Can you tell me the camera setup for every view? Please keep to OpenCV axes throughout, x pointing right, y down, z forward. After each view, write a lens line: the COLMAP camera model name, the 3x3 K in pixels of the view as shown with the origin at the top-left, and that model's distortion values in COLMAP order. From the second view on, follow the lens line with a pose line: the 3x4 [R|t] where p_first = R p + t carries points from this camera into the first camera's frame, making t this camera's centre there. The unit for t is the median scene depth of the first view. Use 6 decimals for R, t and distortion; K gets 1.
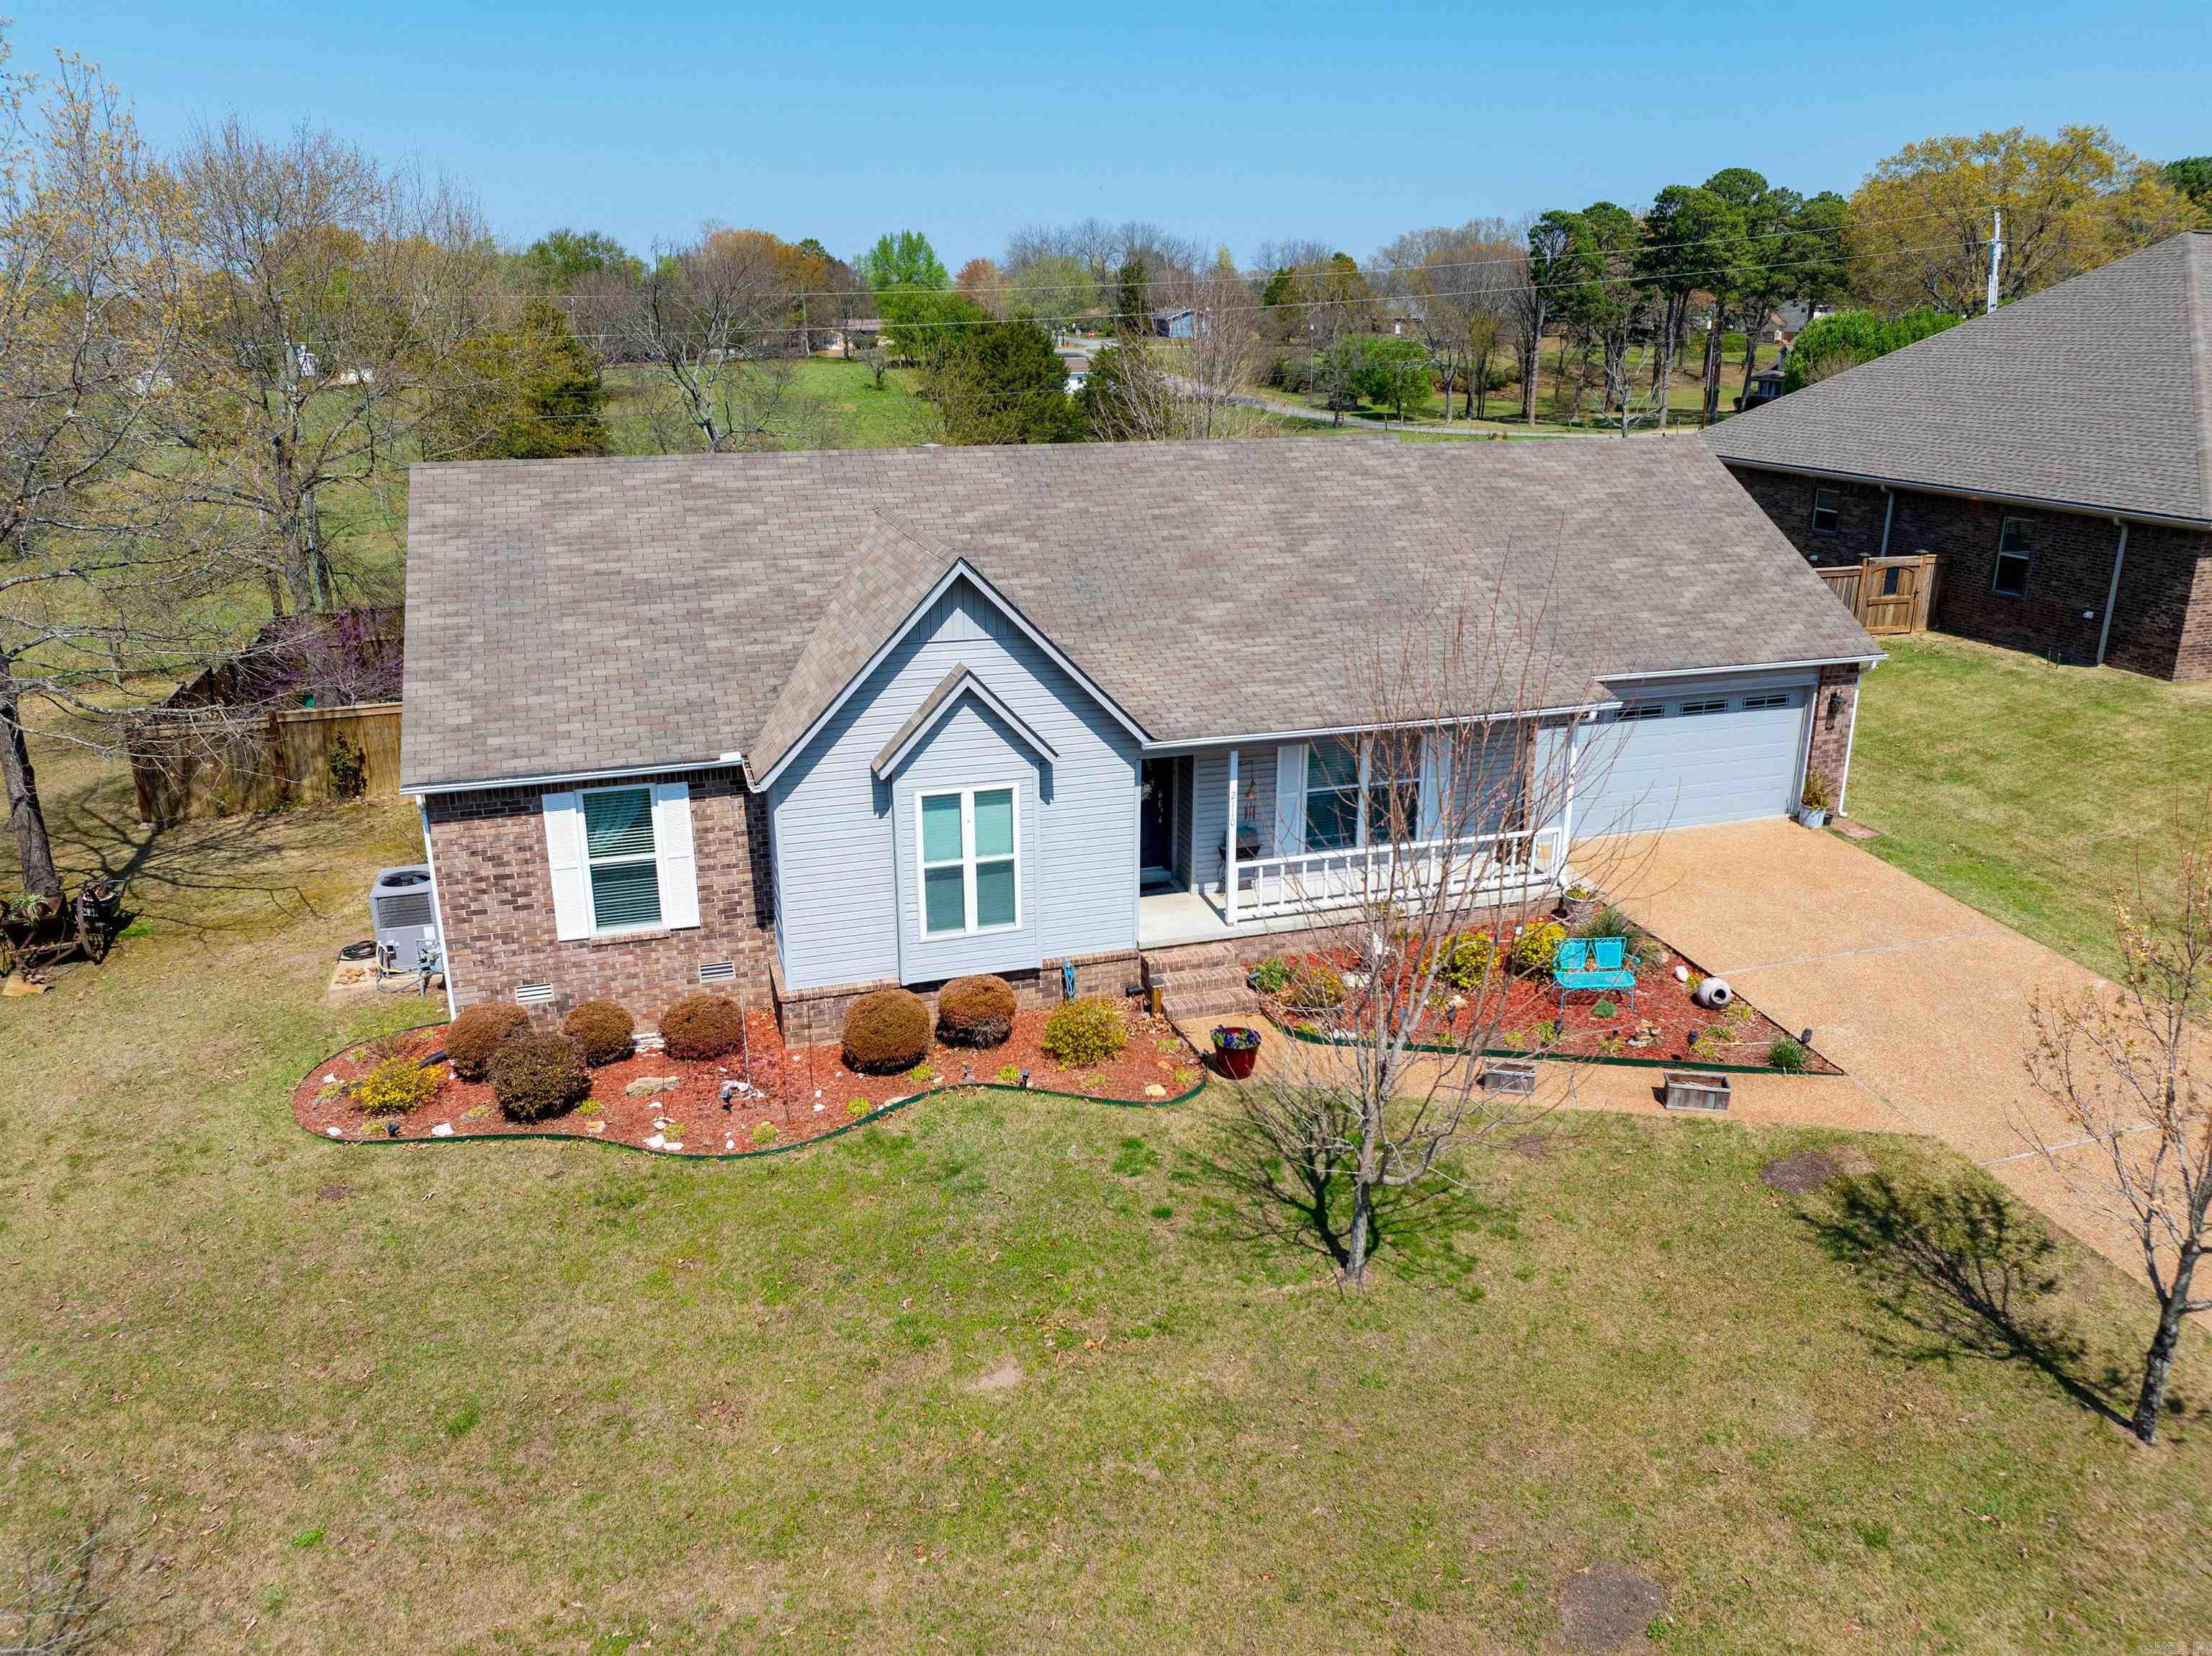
lens RADIAL K [[1569.9, 0, 1105.1], [0, 1569.9, 830.8], [0, 0, 1]] dist [-0.019885, -0.004863]
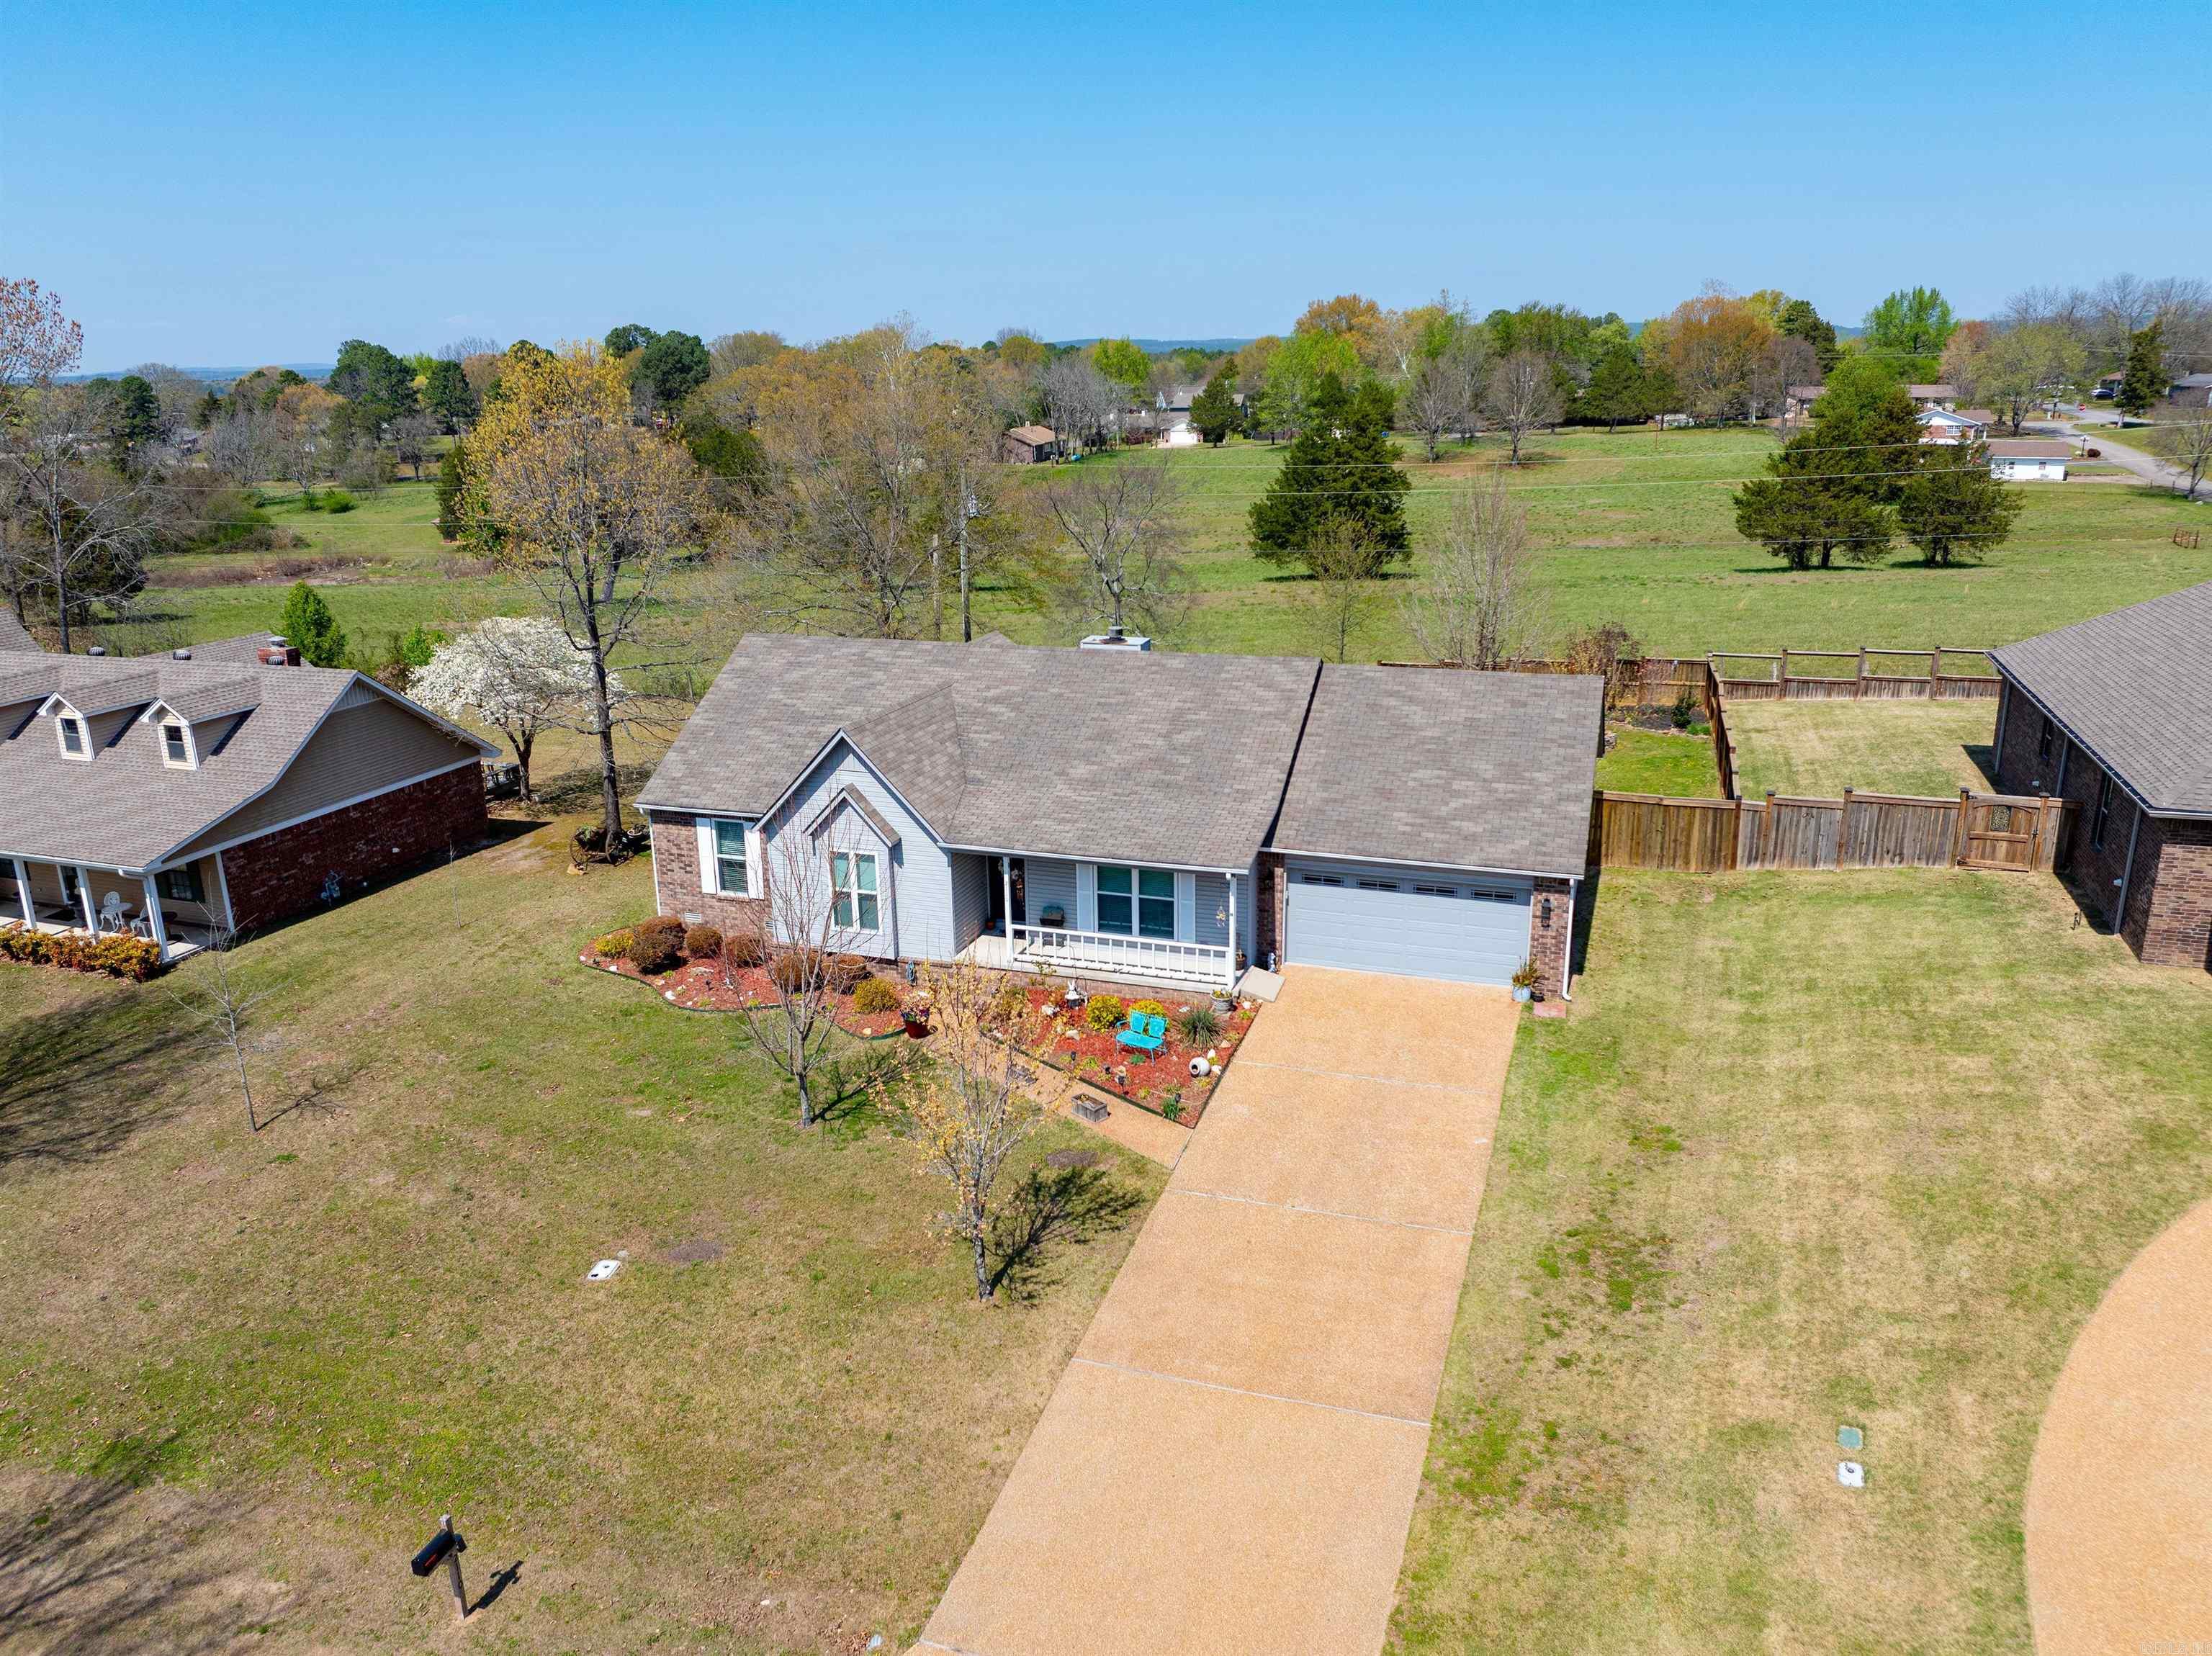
lens RADIAL K [[1569.9, 0, 1108.5], [0, 1569.9, 824.3], [0, 0, 1]] dist [-0.019885, -0.004863]
pose [[0.802040, 0.159752, -0.575510, 1.169913], [-0.173787, 0.984294, 0.031031, -0.162440], [0.571428, 0.075128, 0.817206, -0.317331]]
